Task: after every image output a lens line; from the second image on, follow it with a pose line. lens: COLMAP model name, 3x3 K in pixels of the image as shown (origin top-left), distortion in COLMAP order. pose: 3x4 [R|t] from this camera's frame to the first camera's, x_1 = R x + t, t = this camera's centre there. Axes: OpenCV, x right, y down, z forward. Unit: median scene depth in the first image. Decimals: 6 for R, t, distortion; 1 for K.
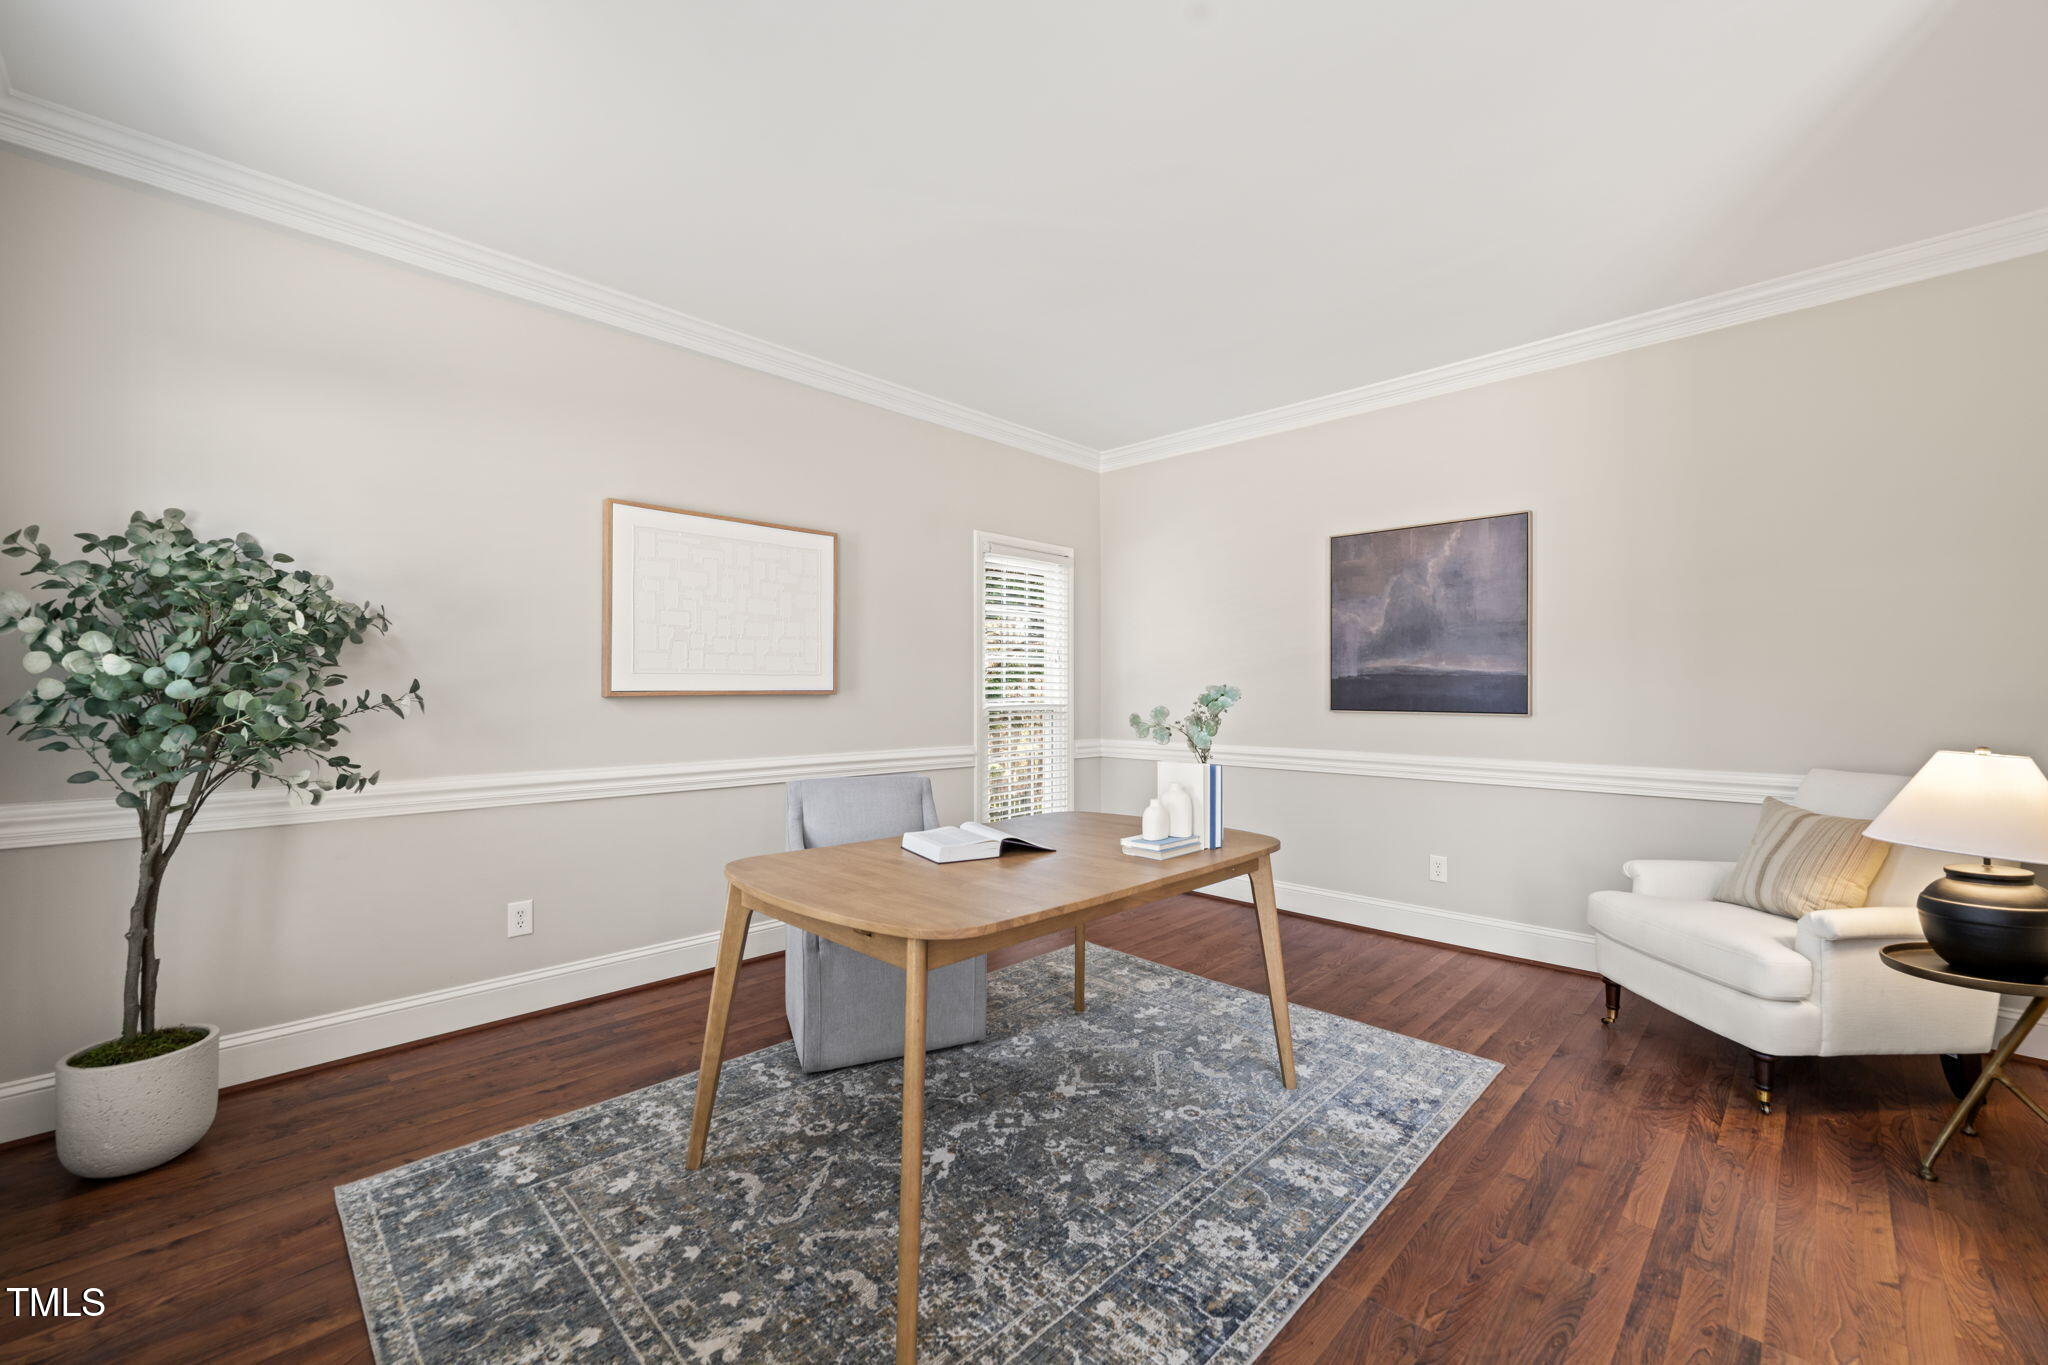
lens RADIAL K [[819.2, 0, 1035.8], [0, 819.2, 688.3], [0, 0, 1]] dist [0.013619, 0.000038]
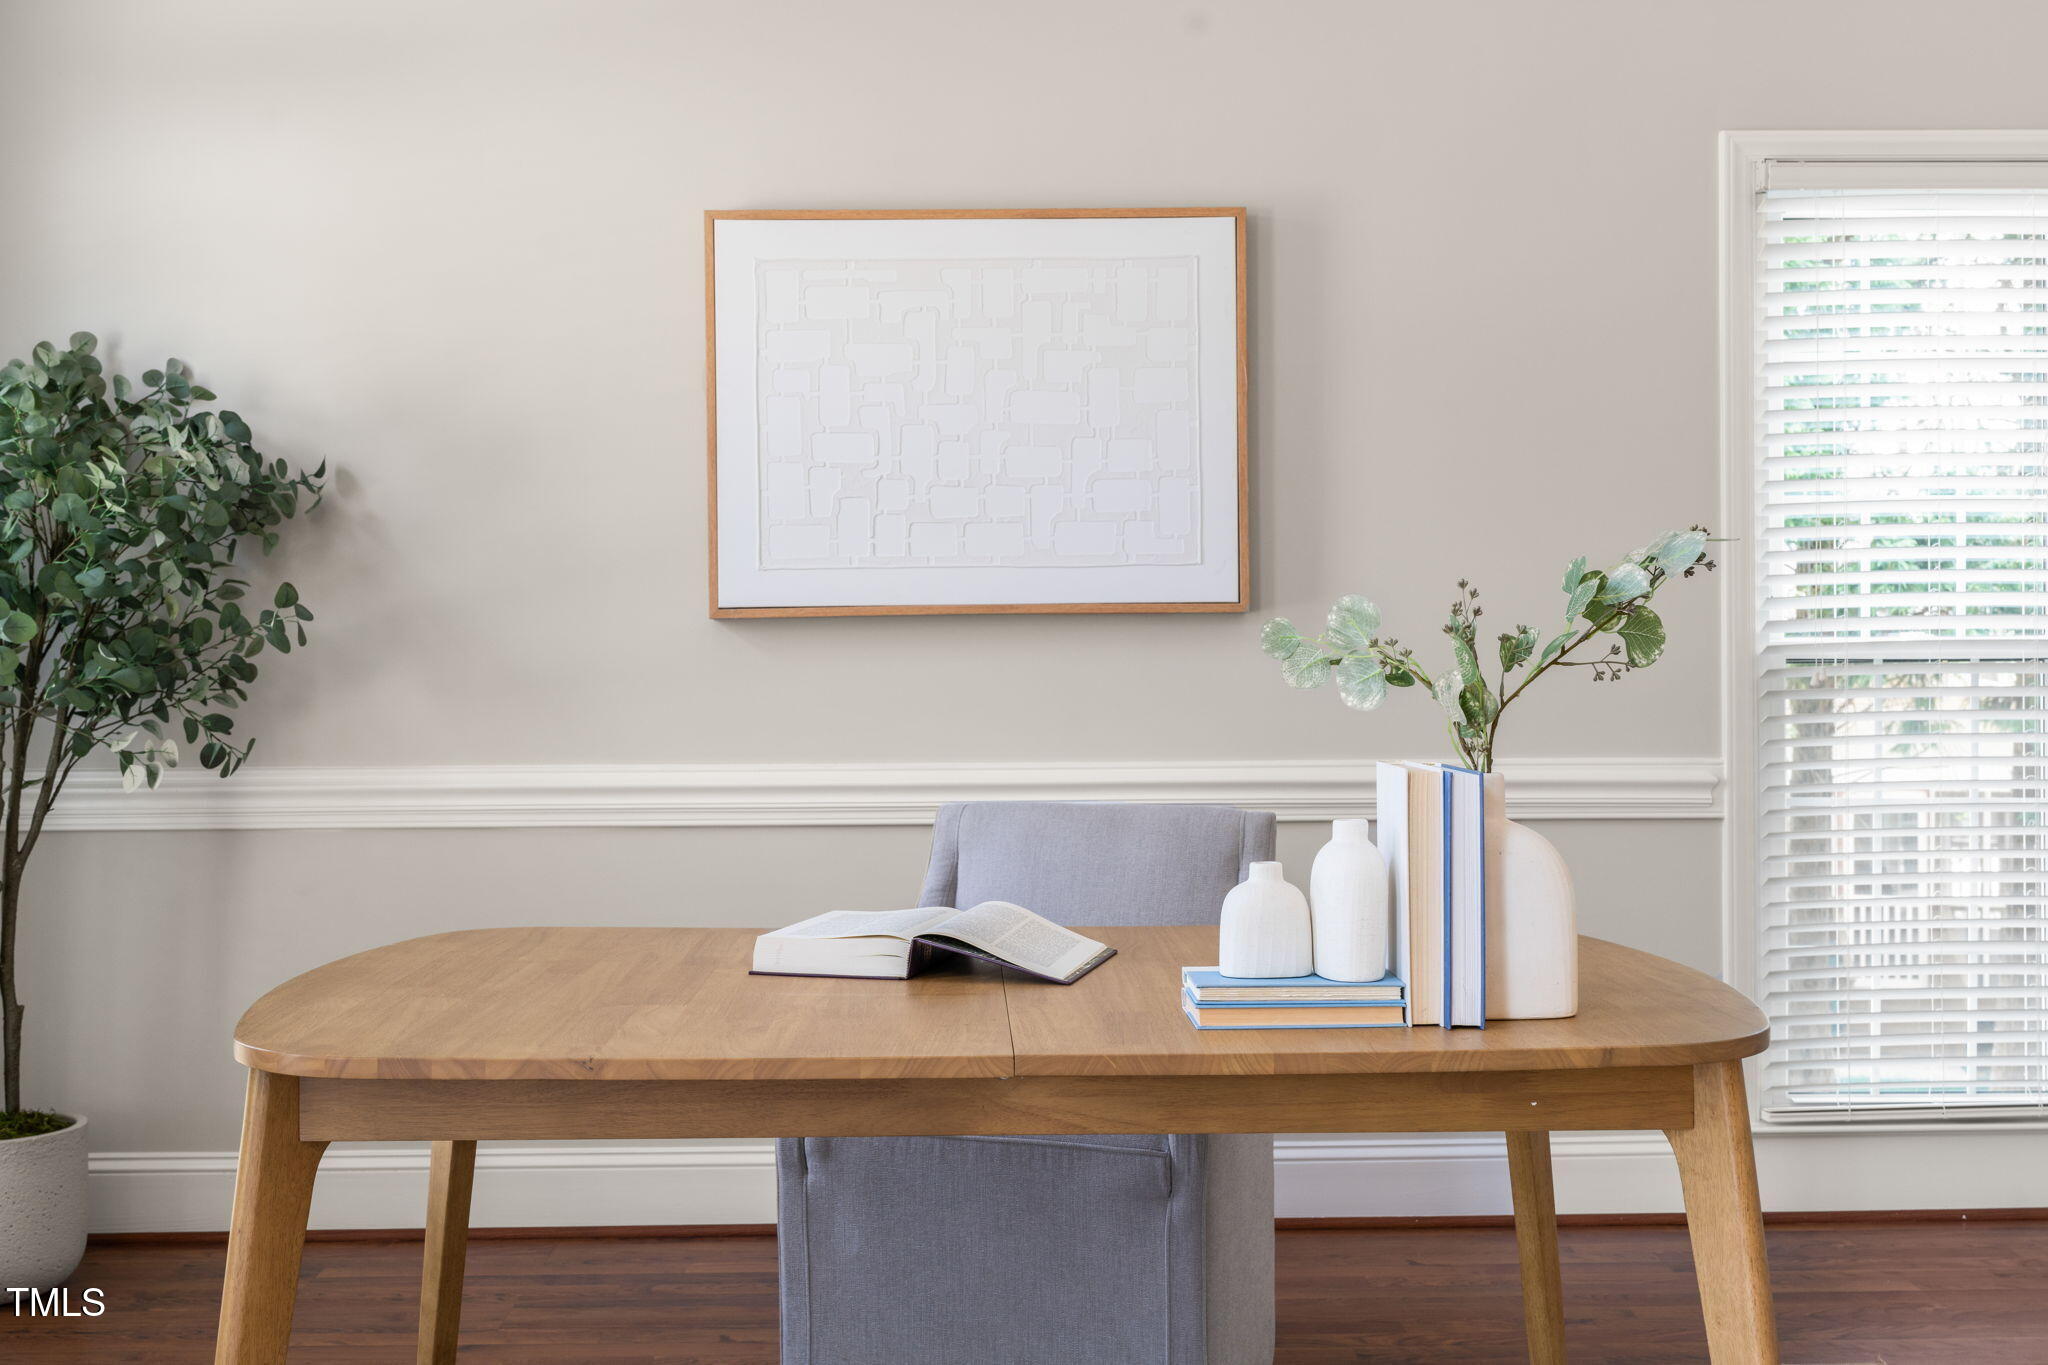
lens RADIAL K [[2193.6, 0, 1022.0], [0, 2193.6, 677.1], [0, 0, 1]] dist [-0.005722, 0.000000]
pose [[0.728907, 0.001157, -0.684612, 0.671587], [0.010368, 0.999865, 0.012728, 0.040773], [0.684534, -0.016376, 0.728797, 0.235217]]
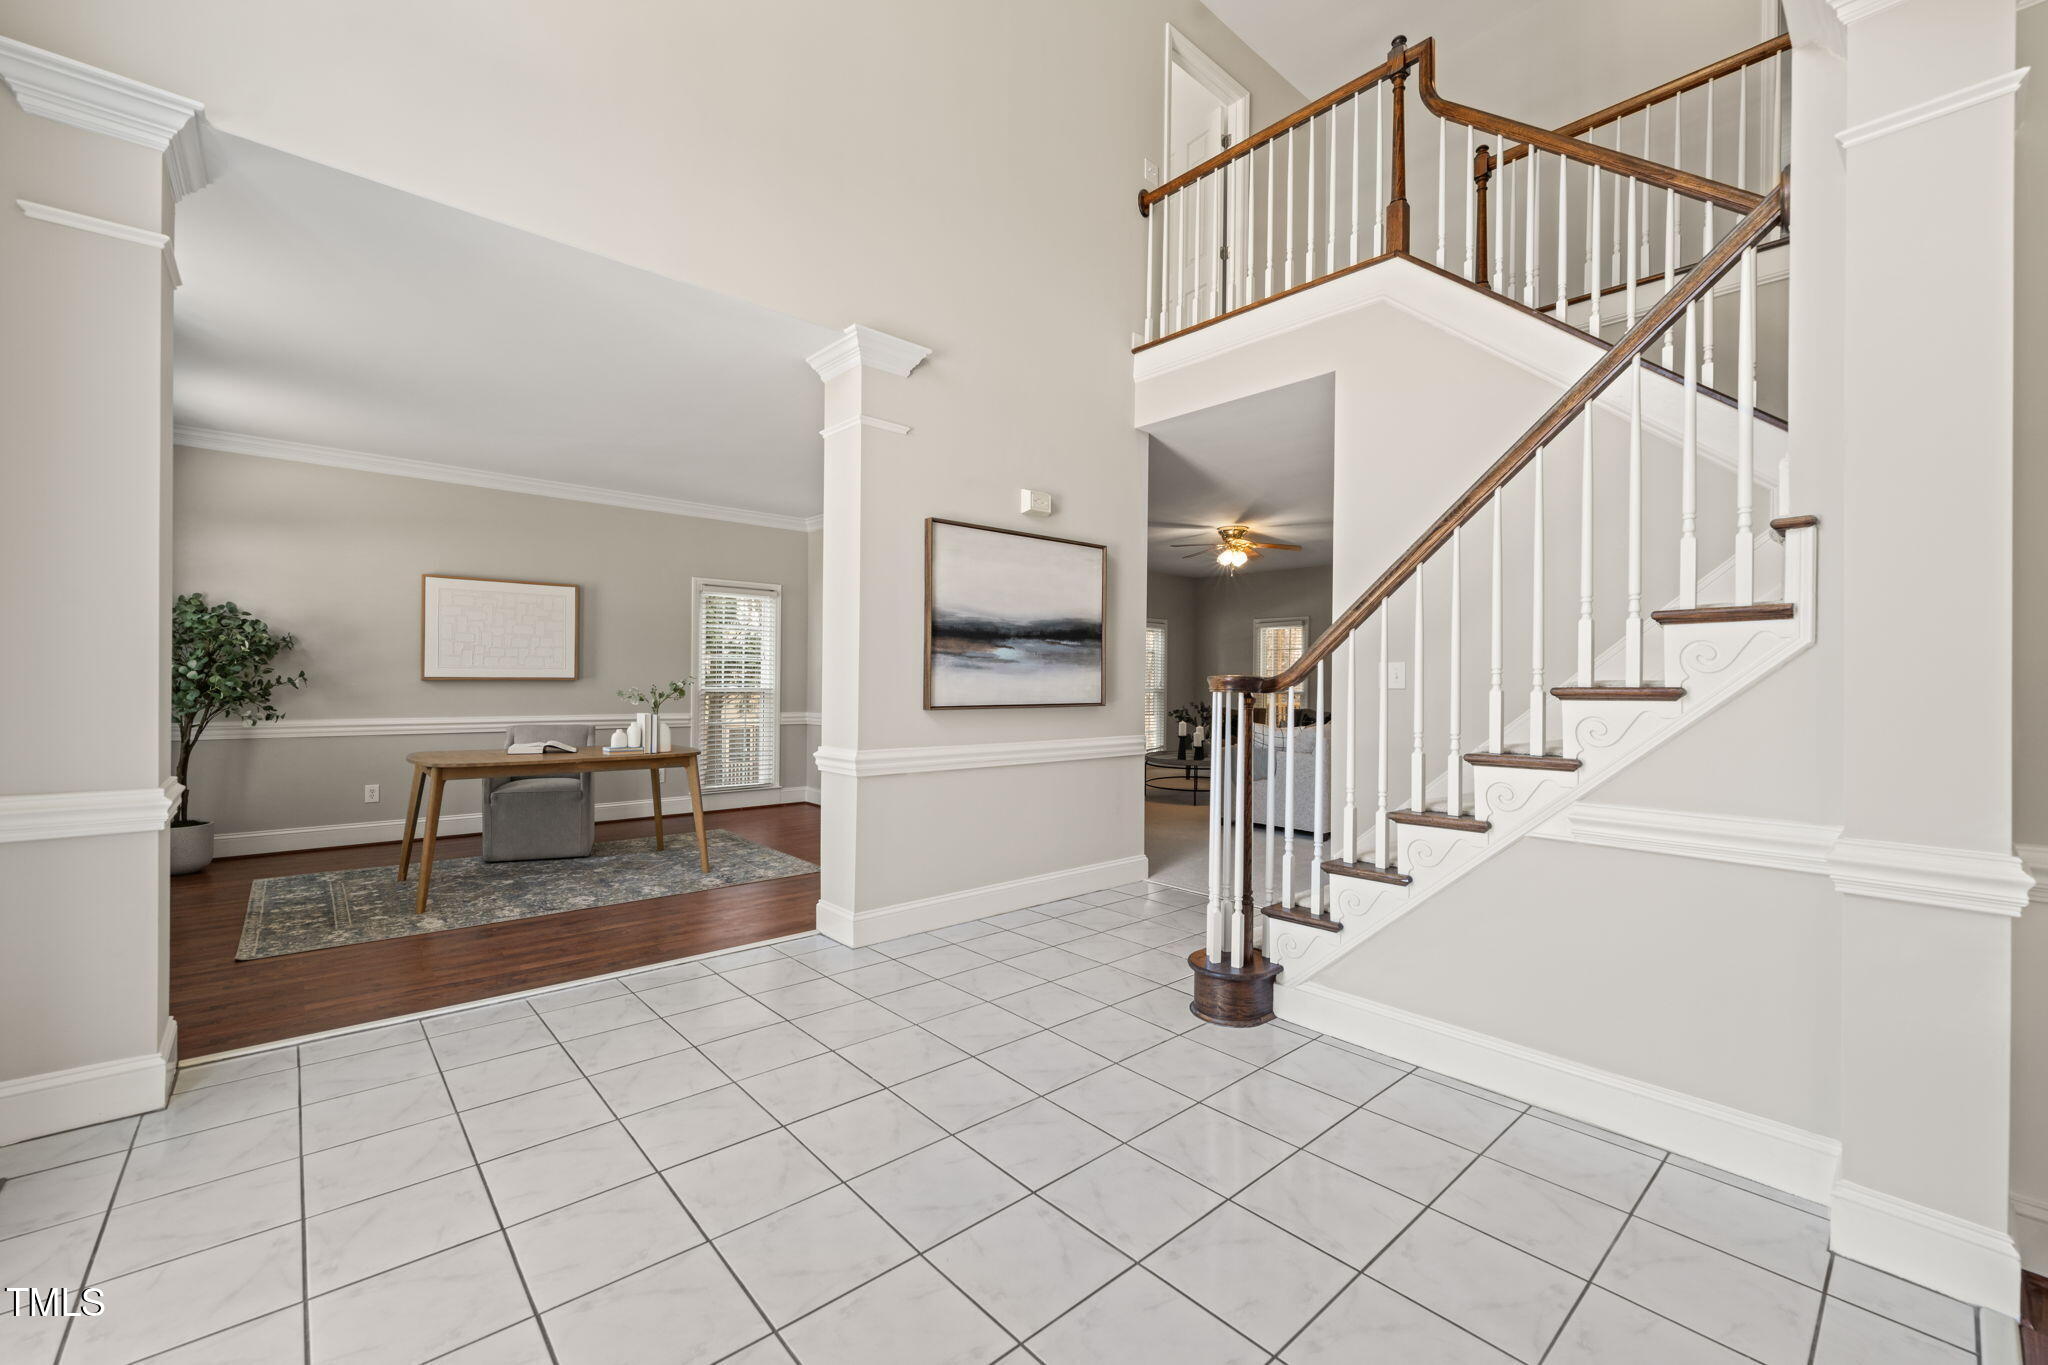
lens RADIAL K [[819.2, 0, 1013.0], [0, 819.2, 685.4], [0, 0, 1]] dist [0.013619, 0.000038]
pose [[0.997707, 0.011126, -0.066758, 1.263301], [-0.010343, 0.999874, 0.012061, -0.018168], [0.066884, -0.011343, 0.997696, -1.048046]]
